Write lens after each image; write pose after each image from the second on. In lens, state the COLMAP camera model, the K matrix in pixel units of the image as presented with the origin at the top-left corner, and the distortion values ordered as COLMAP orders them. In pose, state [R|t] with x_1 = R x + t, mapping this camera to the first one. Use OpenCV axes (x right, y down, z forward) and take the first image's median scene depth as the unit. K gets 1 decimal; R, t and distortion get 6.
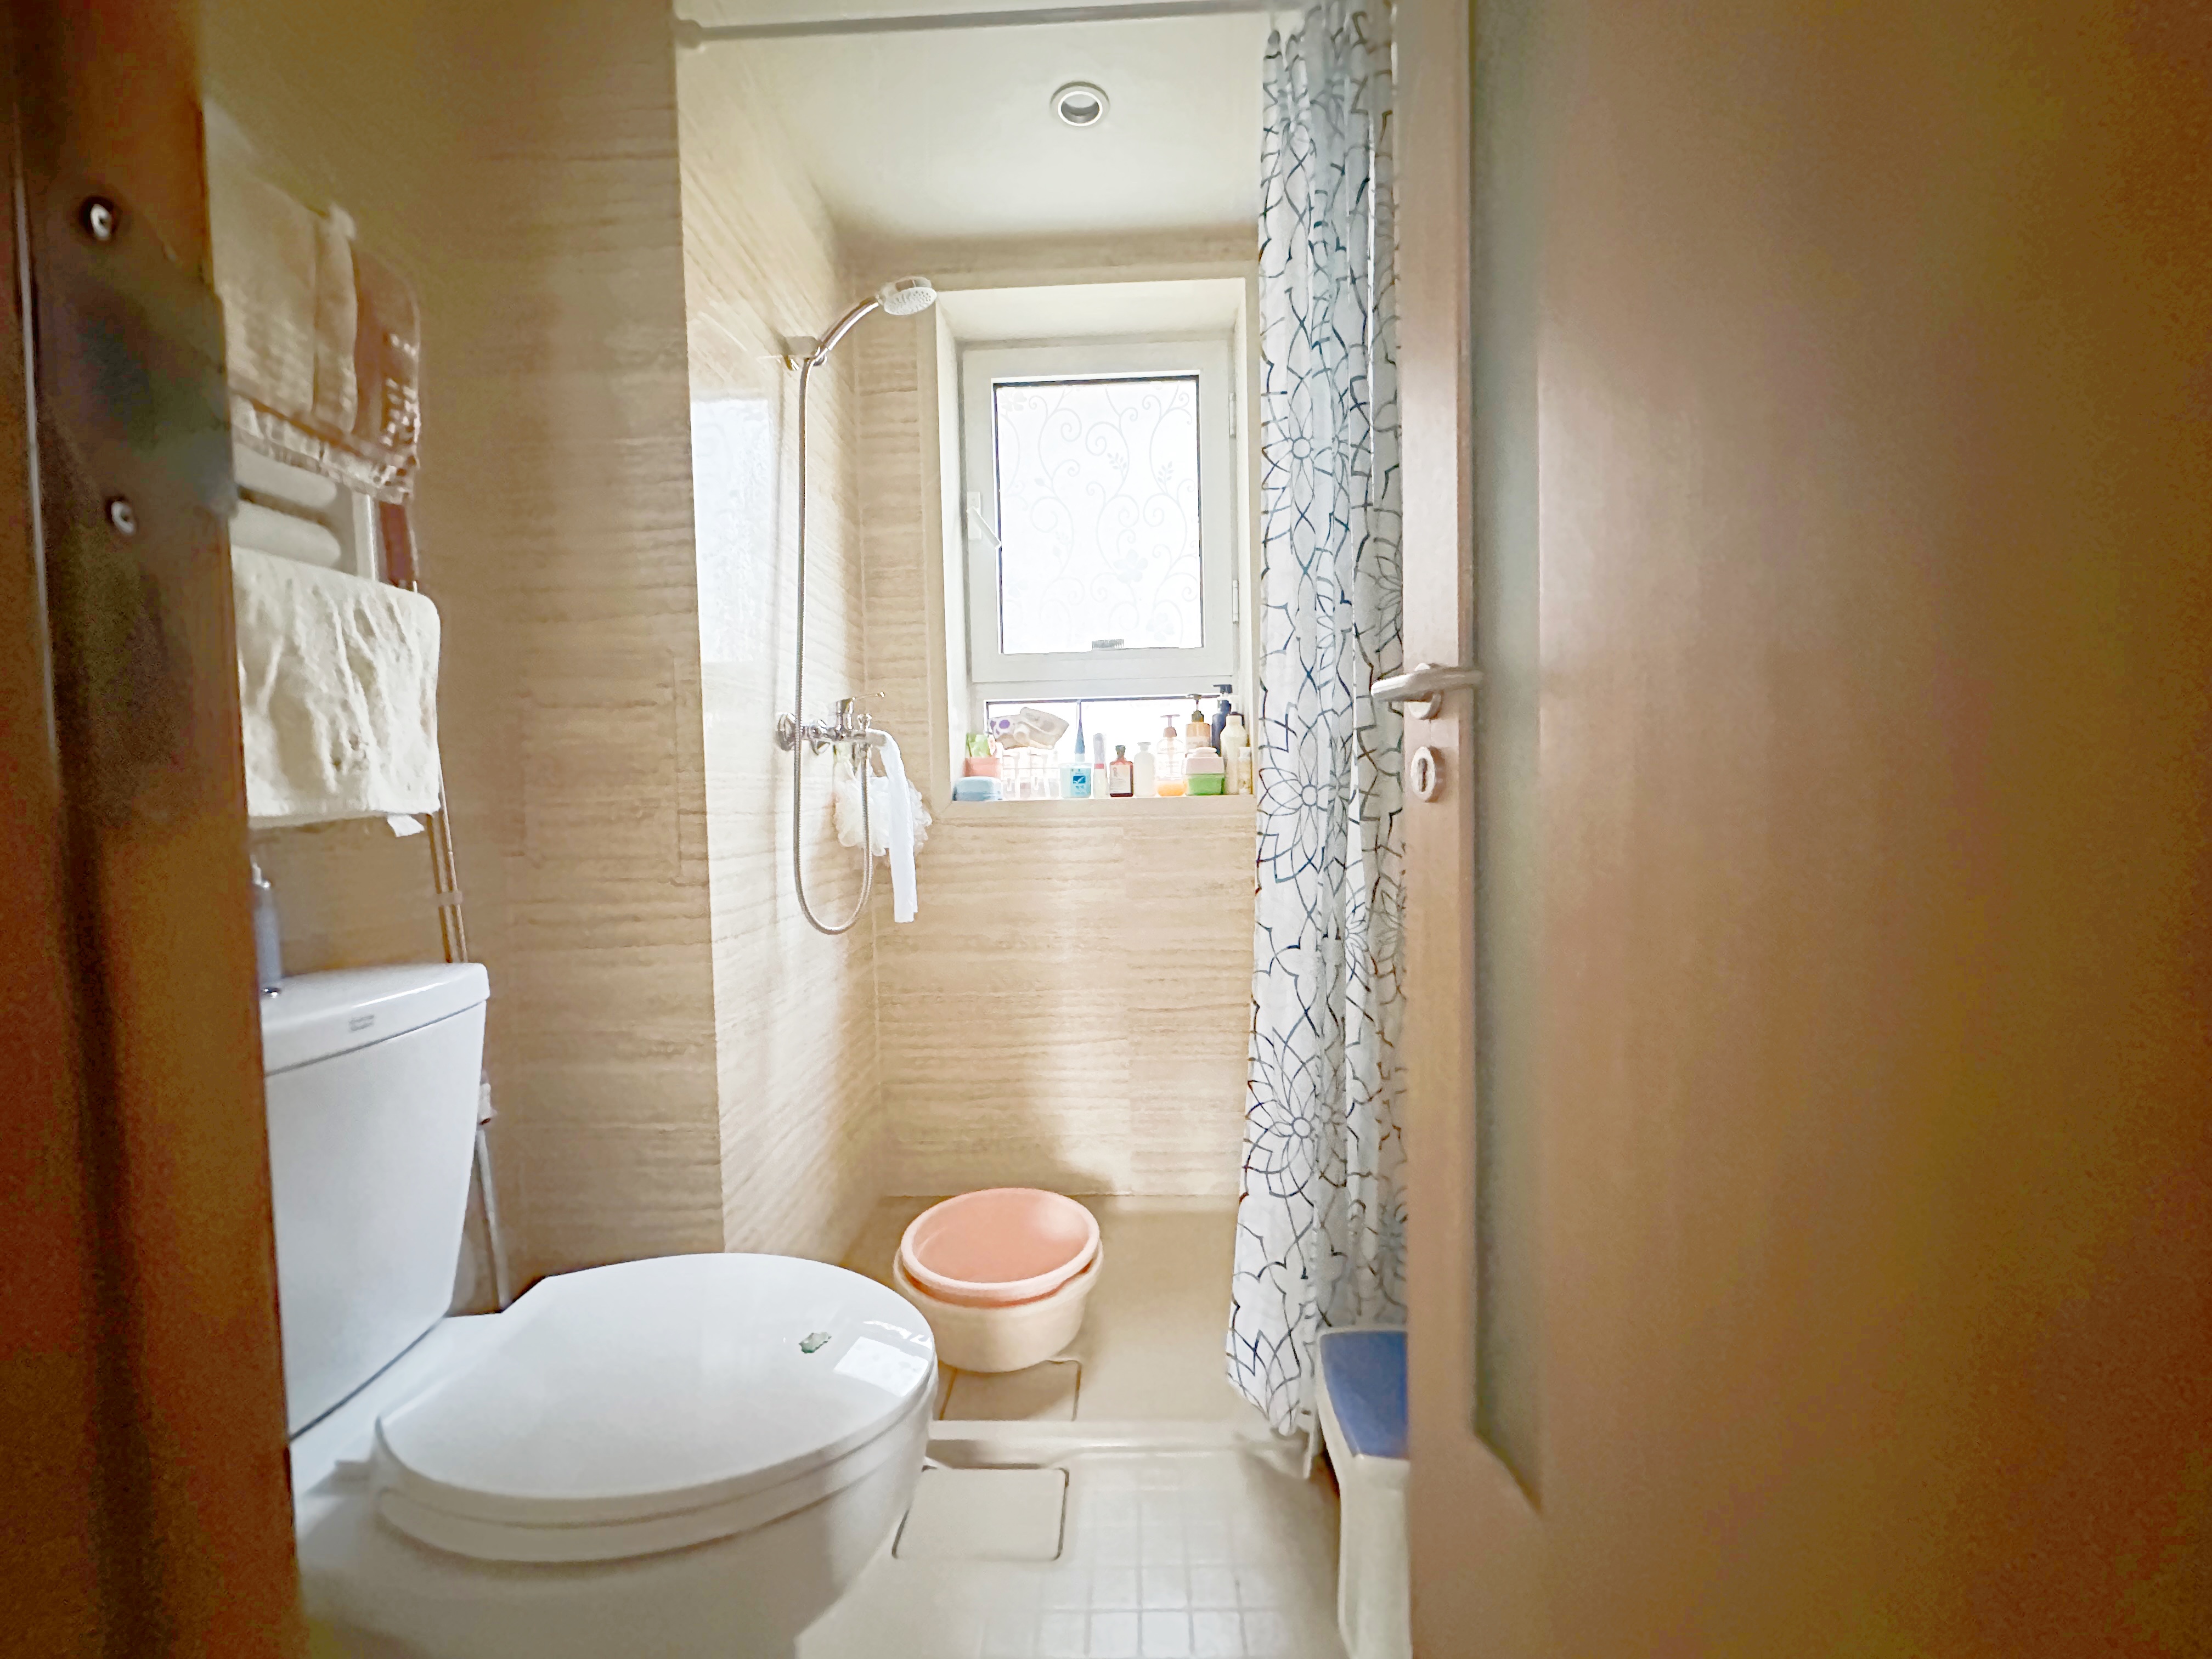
lens RADIAL K [[857.1, 0, 1106.0], [0, 857.1, 829.5], [0, 0, 1]] dist [-0.001688, 0.000071]
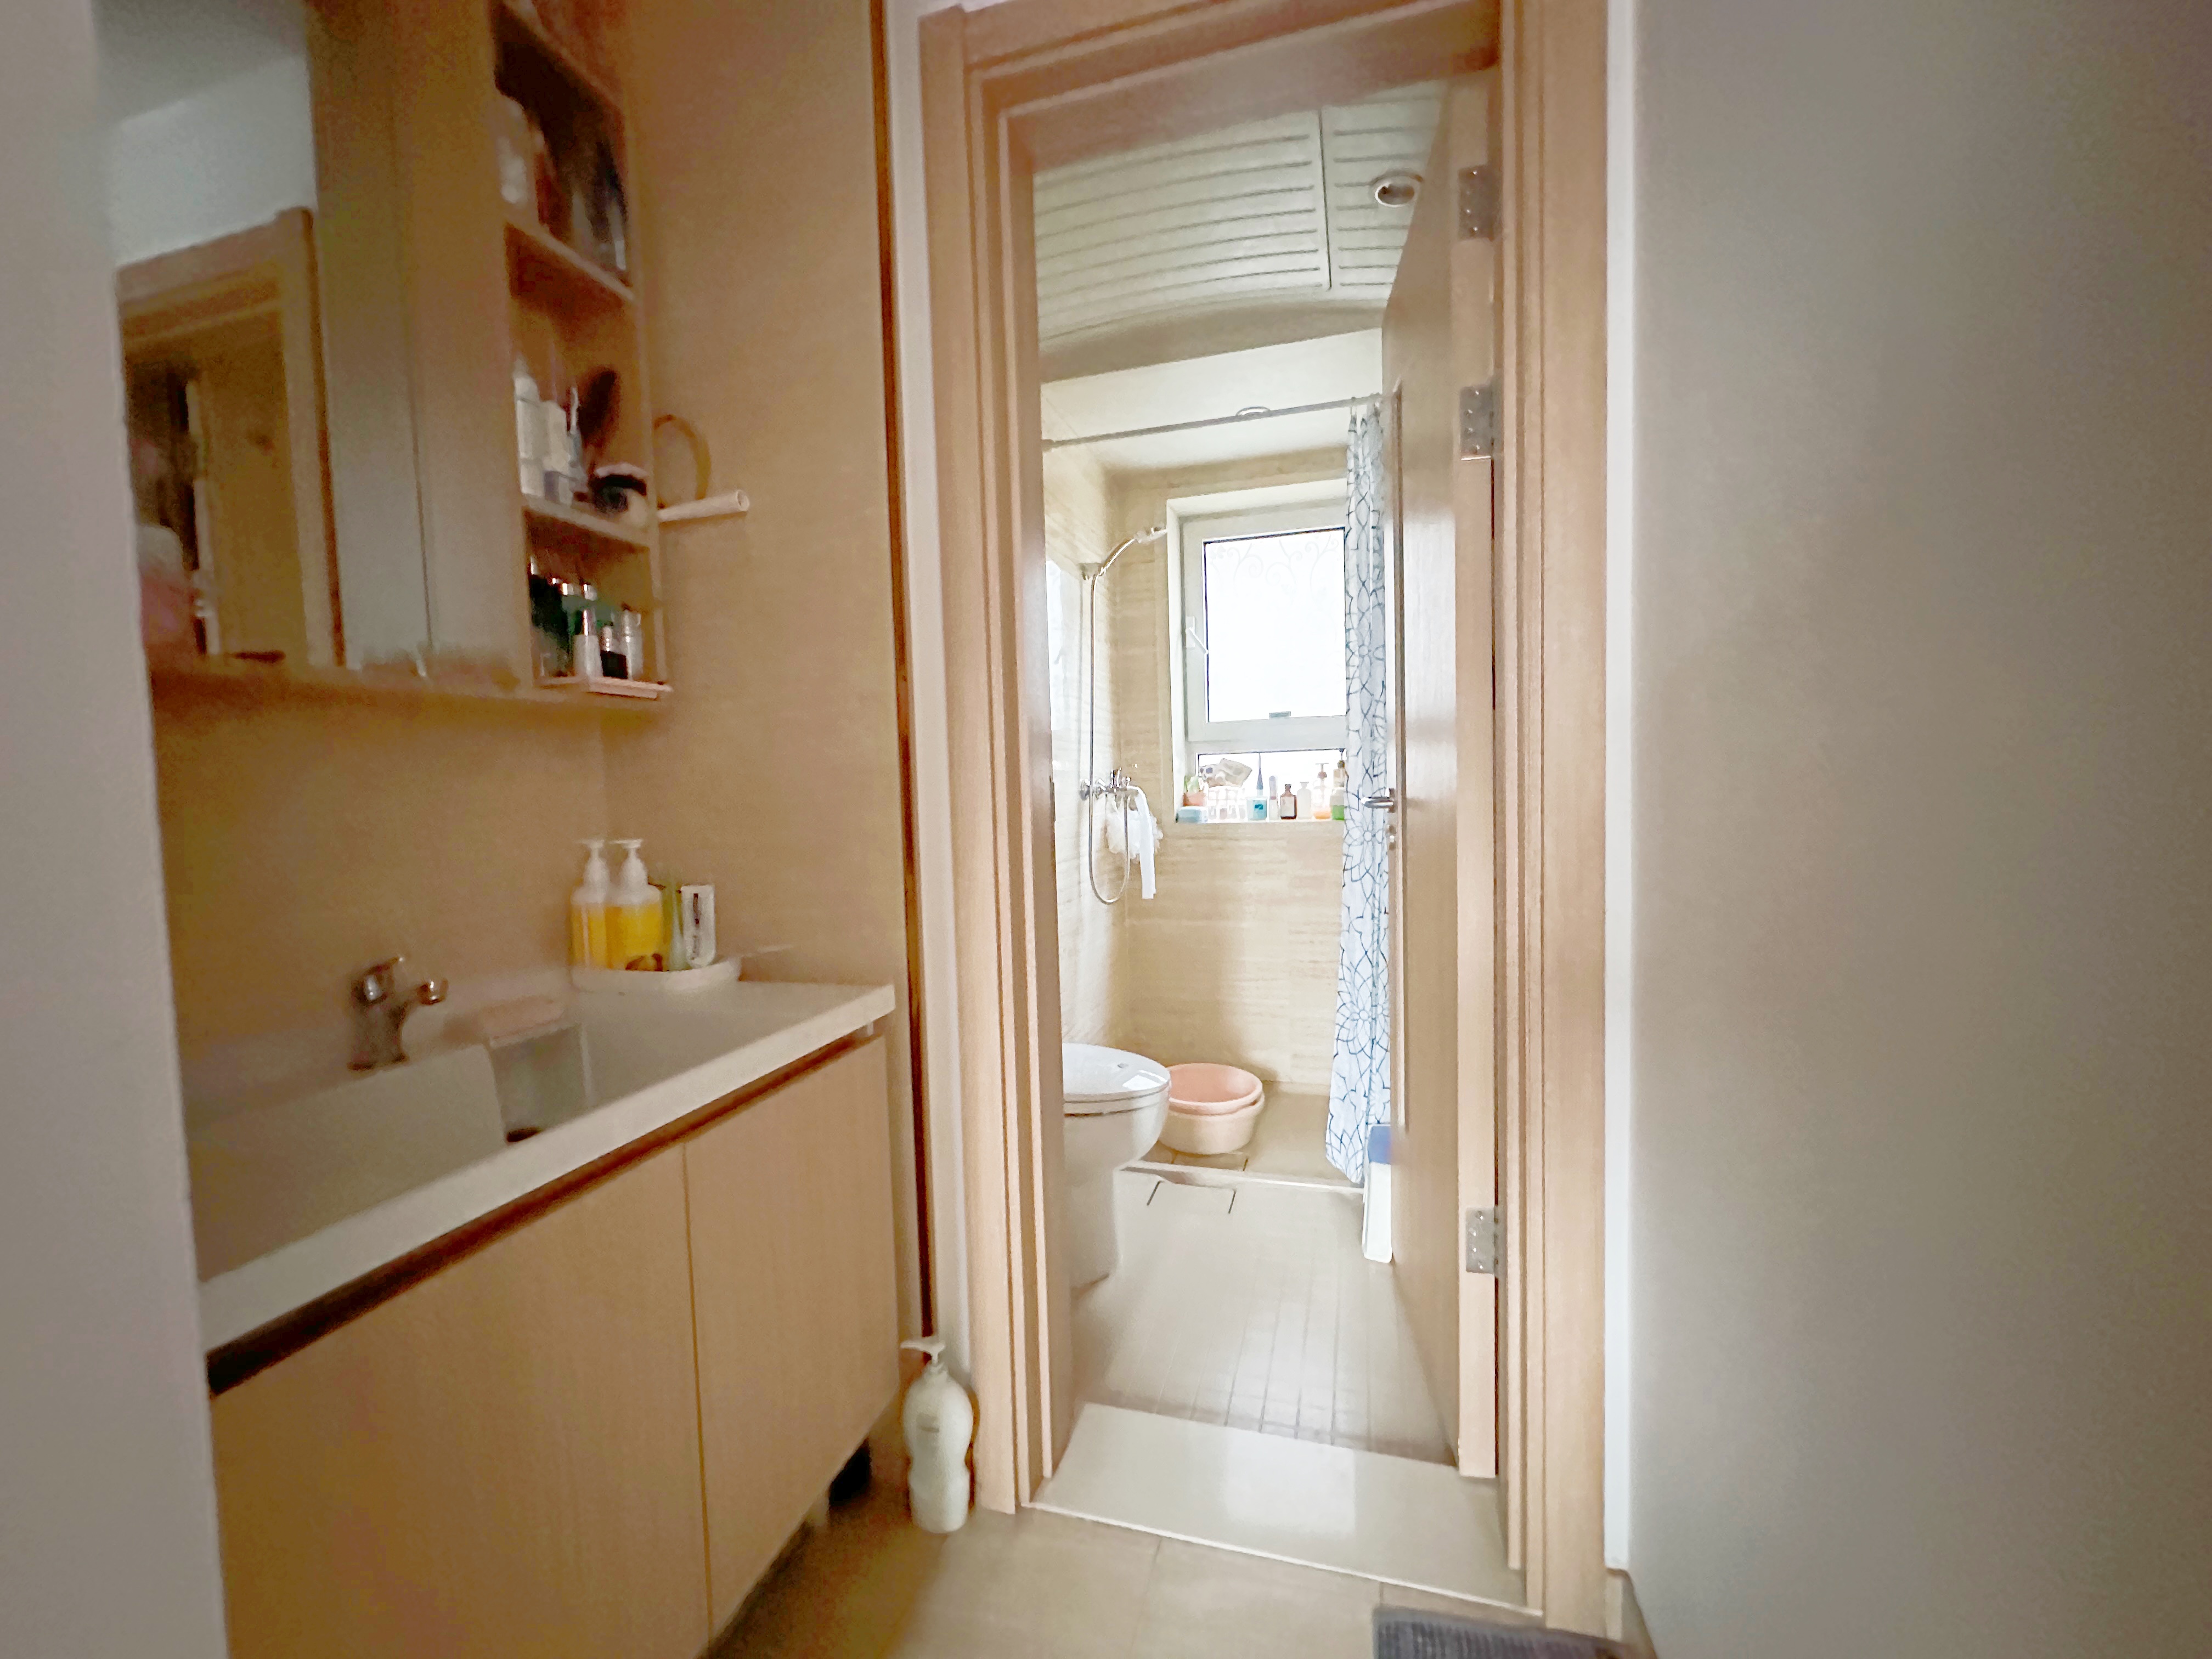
lens RADIAL K [[857.1, 0, 1106.0], [0, 857.1, 829.5], [0, 0, 1]] dist [-0.001688, 0.000071]
pose [[0.968439, 0.009260, -0.249078, 0.089791], [-0.004018, 0.999760, 0.021544, -0.054487], [0.249217, -0.019863, 0.968244, -0.559732]]
